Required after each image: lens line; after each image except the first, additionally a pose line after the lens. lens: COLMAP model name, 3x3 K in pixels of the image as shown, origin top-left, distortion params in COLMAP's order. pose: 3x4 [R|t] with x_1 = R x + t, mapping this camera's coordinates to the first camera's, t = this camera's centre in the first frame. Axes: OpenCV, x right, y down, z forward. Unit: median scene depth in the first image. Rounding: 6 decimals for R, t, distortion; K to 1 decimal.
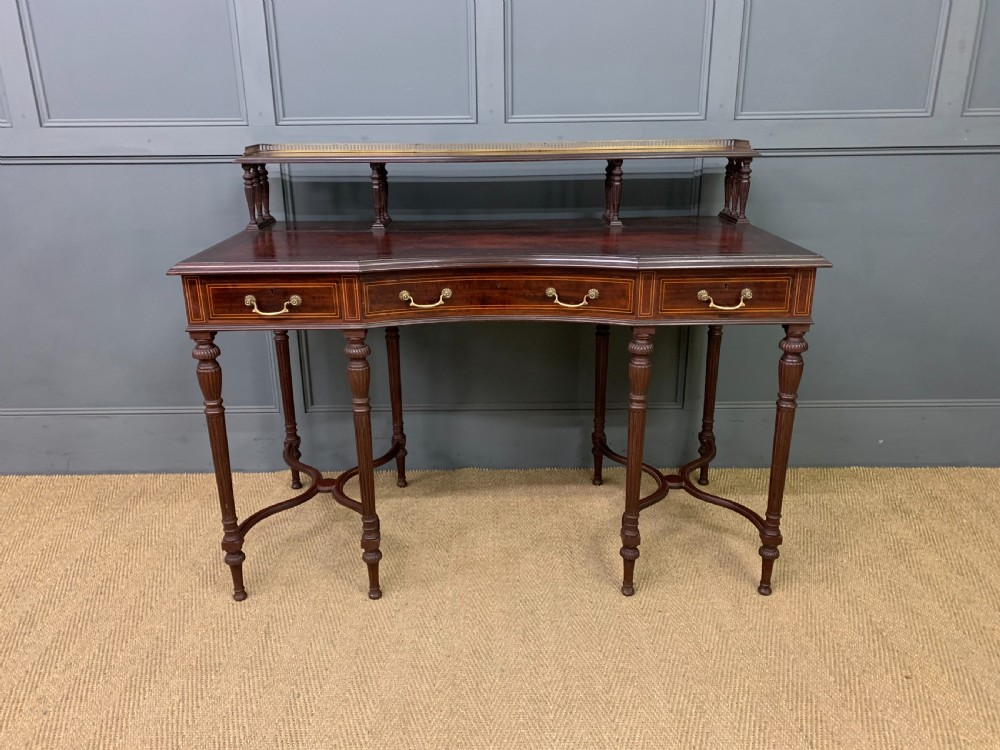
lens RADIAL K [[764.5, 0, 490.3], [0, 764.5, 369.5], [0, 0, 1]] dist [0.019427, -0.004485]
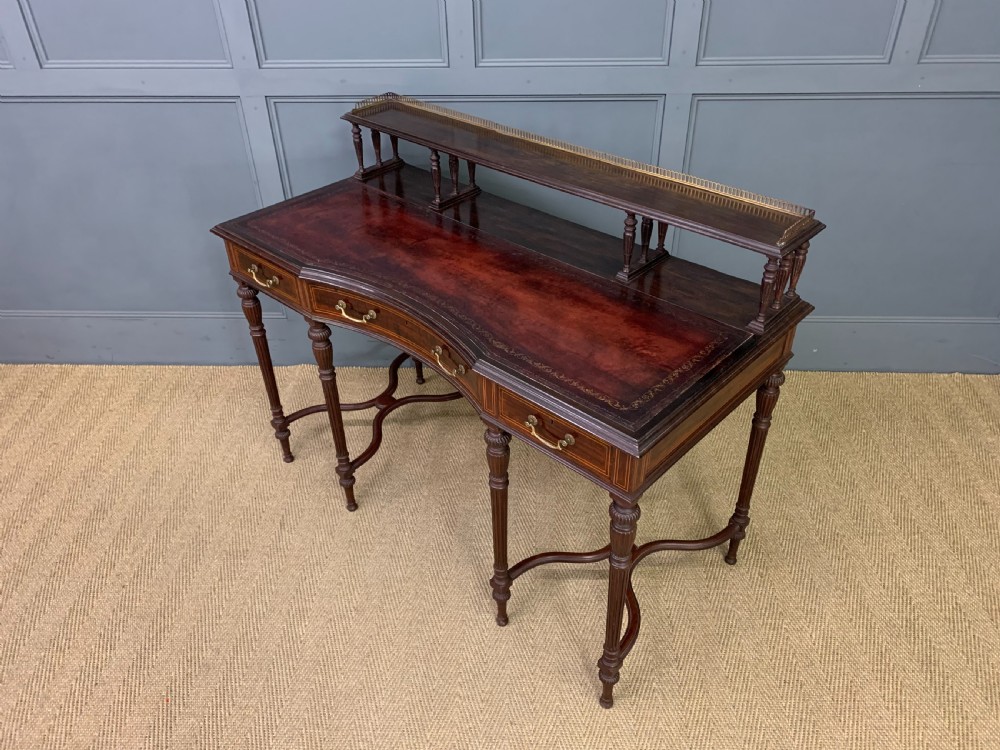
lens RADIAL K [[766.8, 0, 502.9], [0, 766.8, 379.5], [0, 0, 1]] dist [0.012874, 0.003466]
pose [[0.999357, 0.017615, -0.031232, 0.109218], [-0.007547, 0.954831, 0.297054, -0.256223], [0.035053, -0.296627, 0.954350, -0.143488]]
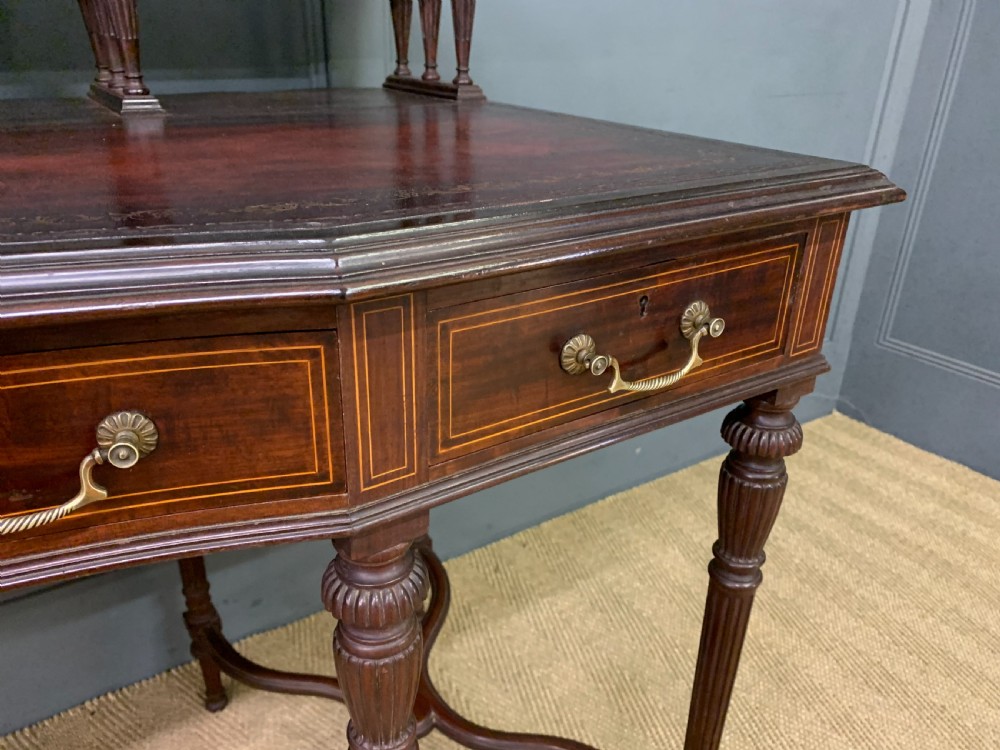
lens RADIAL K [[773.3, 0, 500.5], [0, 773.3, 396.1], [0, 0, 1]] dist [0.005174, -0.001258]
pose [[0.821926, -0.220037, 0.525378, 0.094687], [0.146804, 0.973044, 0.177860, -0.111766], [-0.550351, -0.069060, 0.832072, 0.665146]]
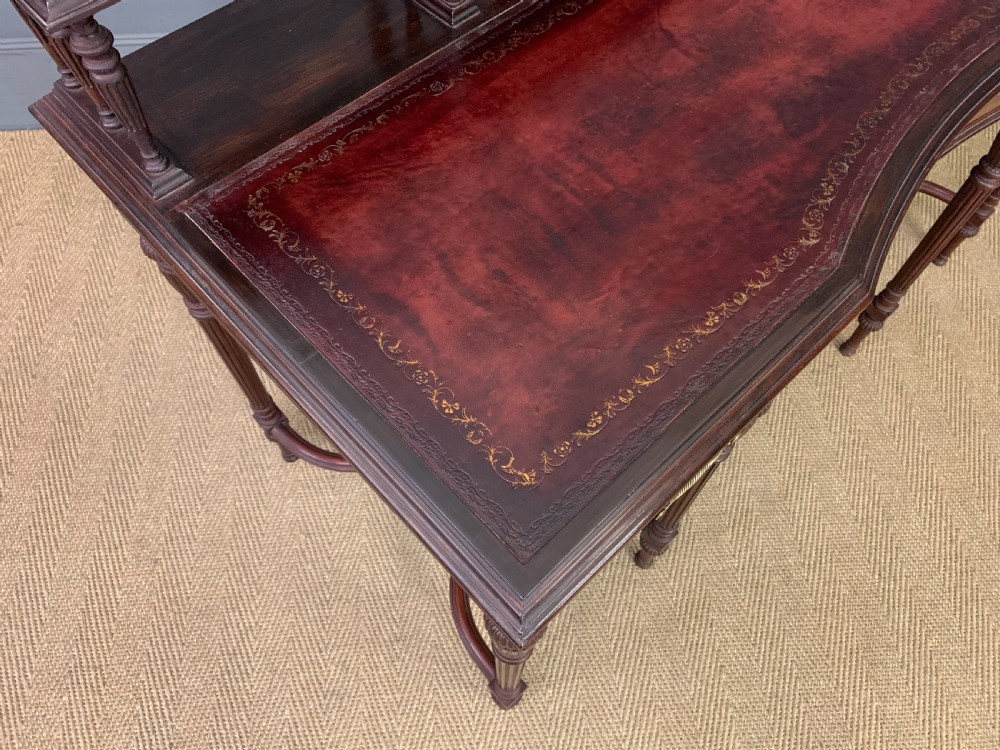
lens RADIAL K [[766.8, 0, 502.9], [0, 766.8, 379.5], [0, 0, 1]] dist [0.012874, 0.003466]
pose [[0.996560, -0.056451, 0.060675, -0.180158], [-0.000103, 0.731286, 0.682070, -0.236986], [-0.082874, -0.679730, 0.728765, 0.376332]]
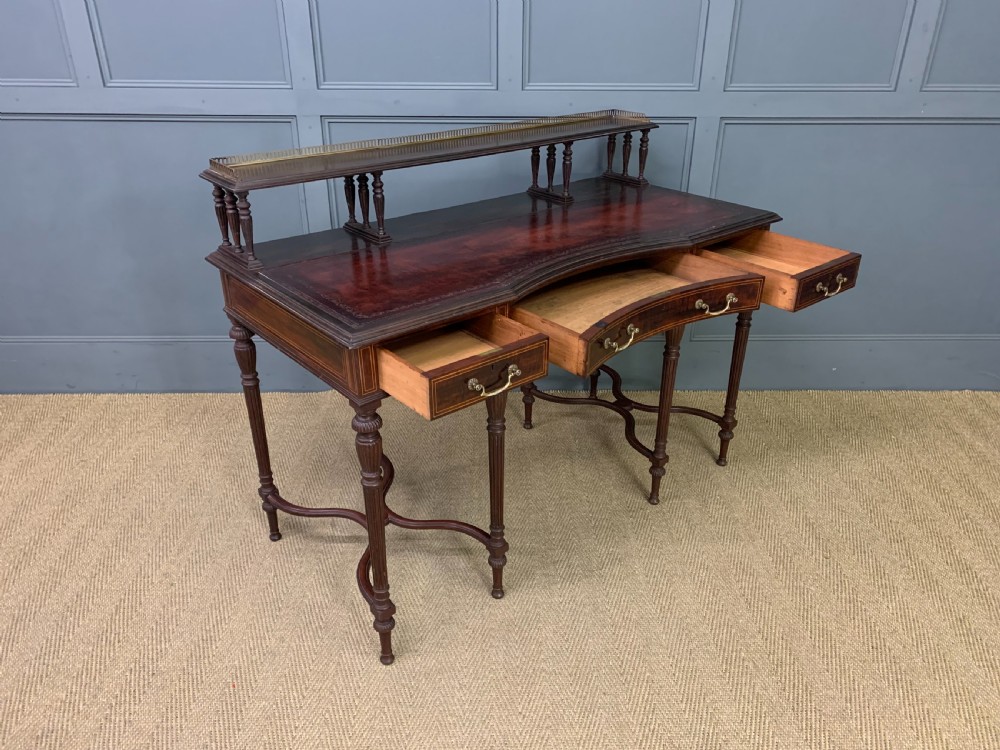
lens RADIAL K [[765.5, 0, 504.4], [0, 765.5, 380.8], [0, 0, 1]] dist [0.014054, 0.003749]
pose [[0.999509, 0.005278, 0.030888, -0.044737], [-0.009773, 0.989050, 0.147259, -0.073987], [-0.029773, -0.147488, 0.988616, -0.199834]]
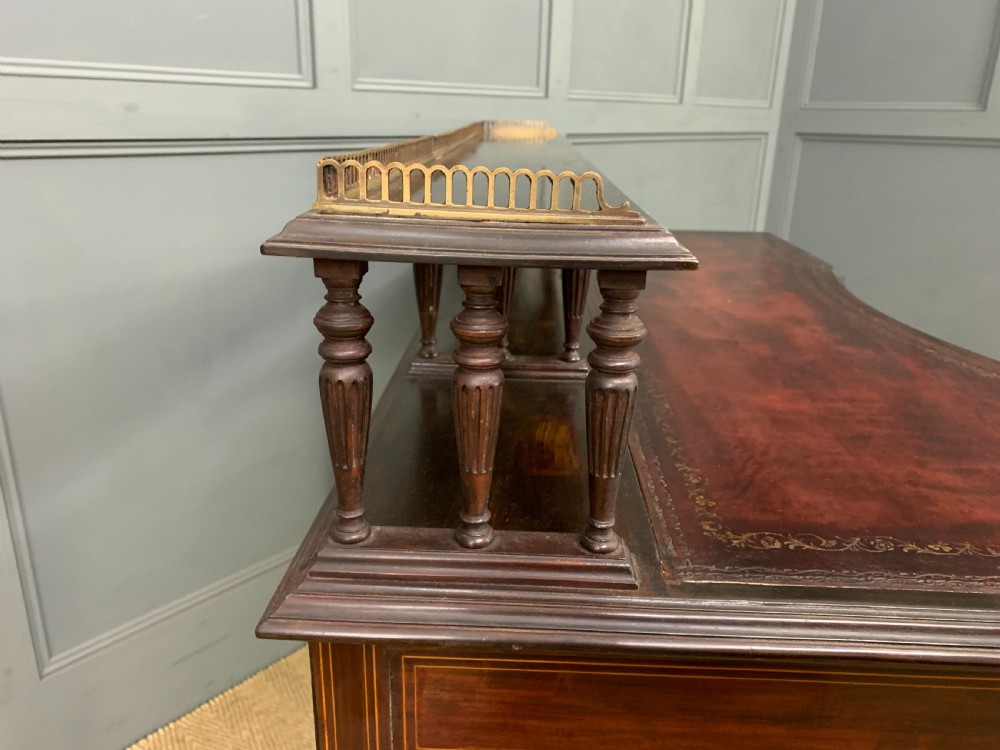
lens RADIAL K [[772.3, 0, 490.0], [0, 772.3, 385.4], [0, 0, 1]] dist [0.010869, -0.003302]
pose [[0.661094, -0.227935, 0.714843, -0.468027], [0.211596, 0.970706, 0.113833, -0.152650], [-0.719848, 0.076003, 0.689958, 0.563670]]
